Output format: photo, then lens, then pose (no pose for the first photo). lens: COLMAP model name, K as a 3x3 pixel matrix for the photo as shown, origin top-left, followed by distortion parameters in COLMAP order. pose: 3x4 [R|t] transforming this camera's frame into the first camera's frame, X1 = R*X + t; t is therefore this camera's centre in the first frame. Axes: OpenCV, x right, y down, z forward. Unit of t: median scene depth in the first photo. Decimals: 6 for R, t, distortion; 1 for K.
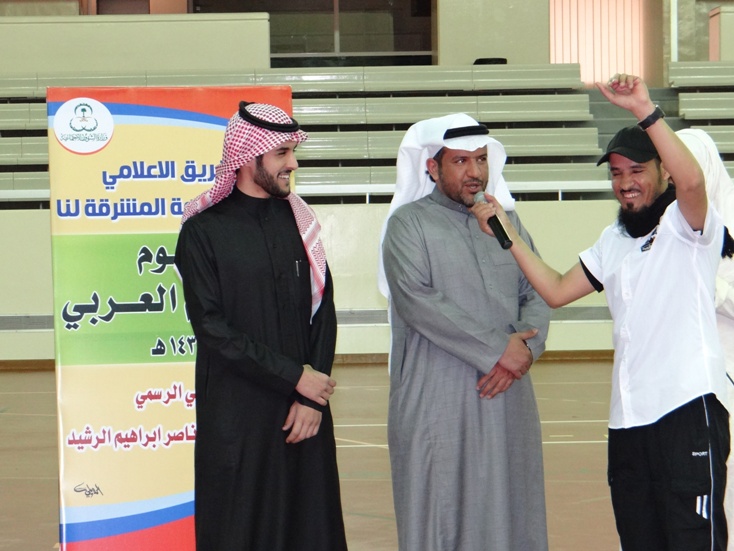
lens RADIAL K [[2185.5, 0, 367.0], [0, 2185.5, 275.5], [0, 0, 1]] dist [0.101014, 1.153966]
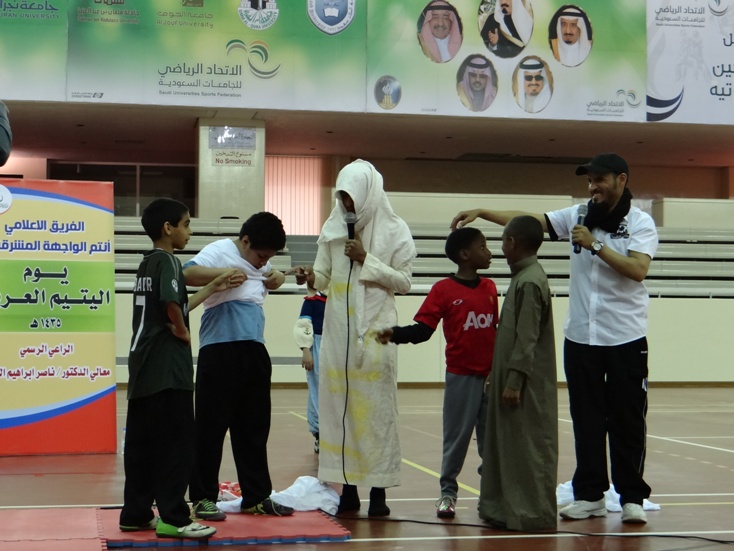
lens RADIAL K [[1342.0, 0, 367.0], [0, 1342.0, 275.5], [0, 0, 1]] dist [0.001748, 0.126297]
pose [[0.987447, 0.023339, 0.156219, 0.000827], [-0.011836, 0.997176, -0.074165, 0.071585], [-0.157509, 0.071385, 0.984934, -0.123977]]
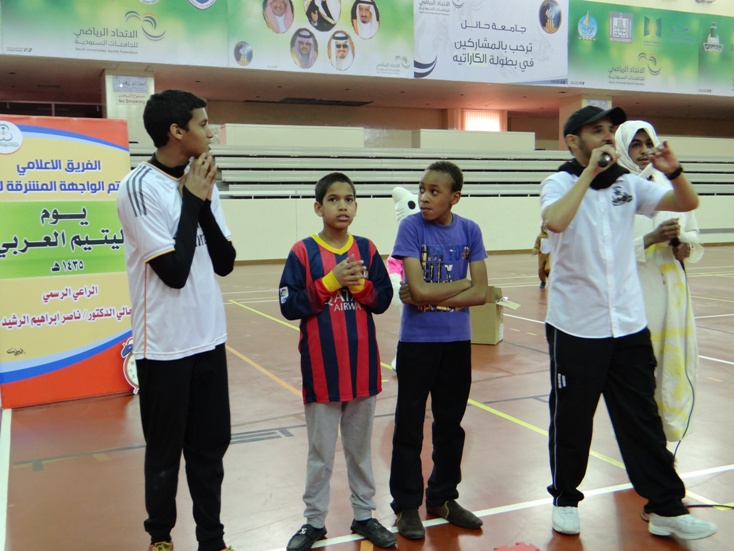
lens RADIAL K [[787.6, 0, 367.0], [0, 787.6, 275.5], [0, 0, 1]] dist [-0.000815, -0.001211]
pose [[0.927271, -0.032772, 0.372954, -0.099232], [0.012977, 0.998376, 0.055463, 0.008020], [-0.374167, -0.046590, 0.926190, 0.326540]]
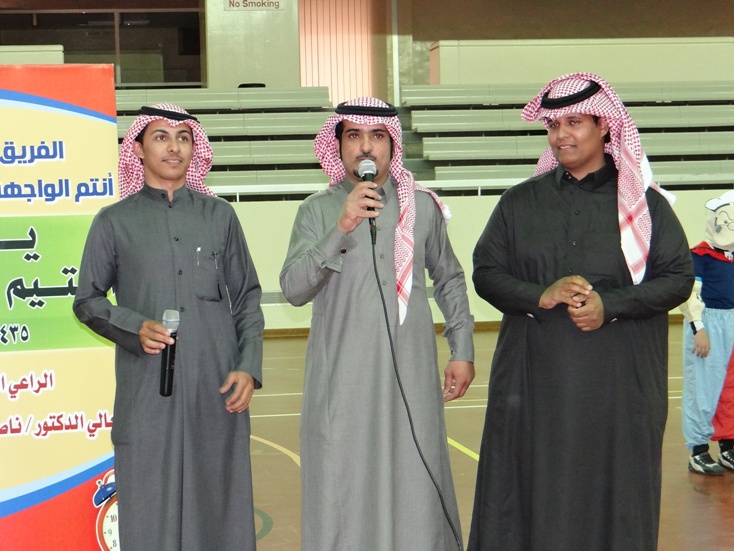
lens RADIAL K [[1691.8, 0, 367.0], [0, 1691.8, 275.5], [0, 0, 1]] dist [0.008527, -0.116797]
pose [[0.990616, -0.017270, 0.135581, -0.027250], [0.016639, 0.999845, 0.005787, 0.004527], [-0.135660, -0.003477, 0.990749, 0.246054]]
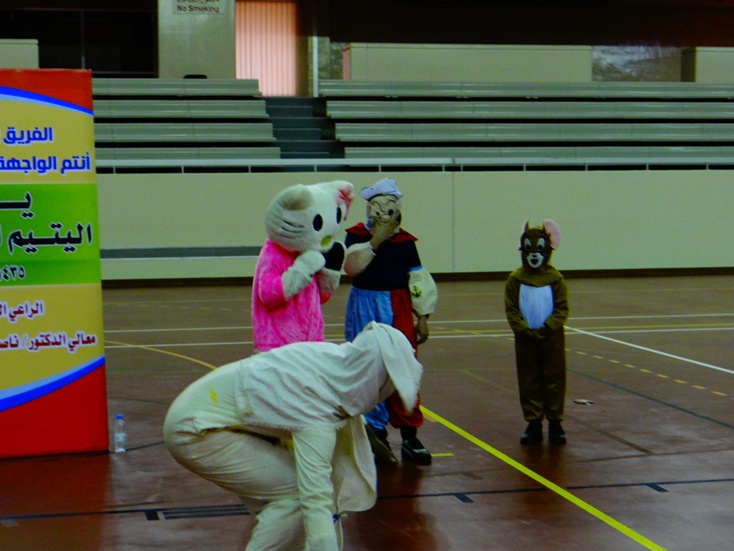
lens RADIAL K [[1433.7, 0, 367.0], [0, 1433.7, 275.5], [0, 0, 1]] dist [0.003819, -0.062748]
pose [[0.982215, -0.005925, 0.187664, -0.035046], [-0.000315, 0.999448, 0.033206, 0.005773], [-0.187758, -0.032675, 0.981672, 0.146128]]
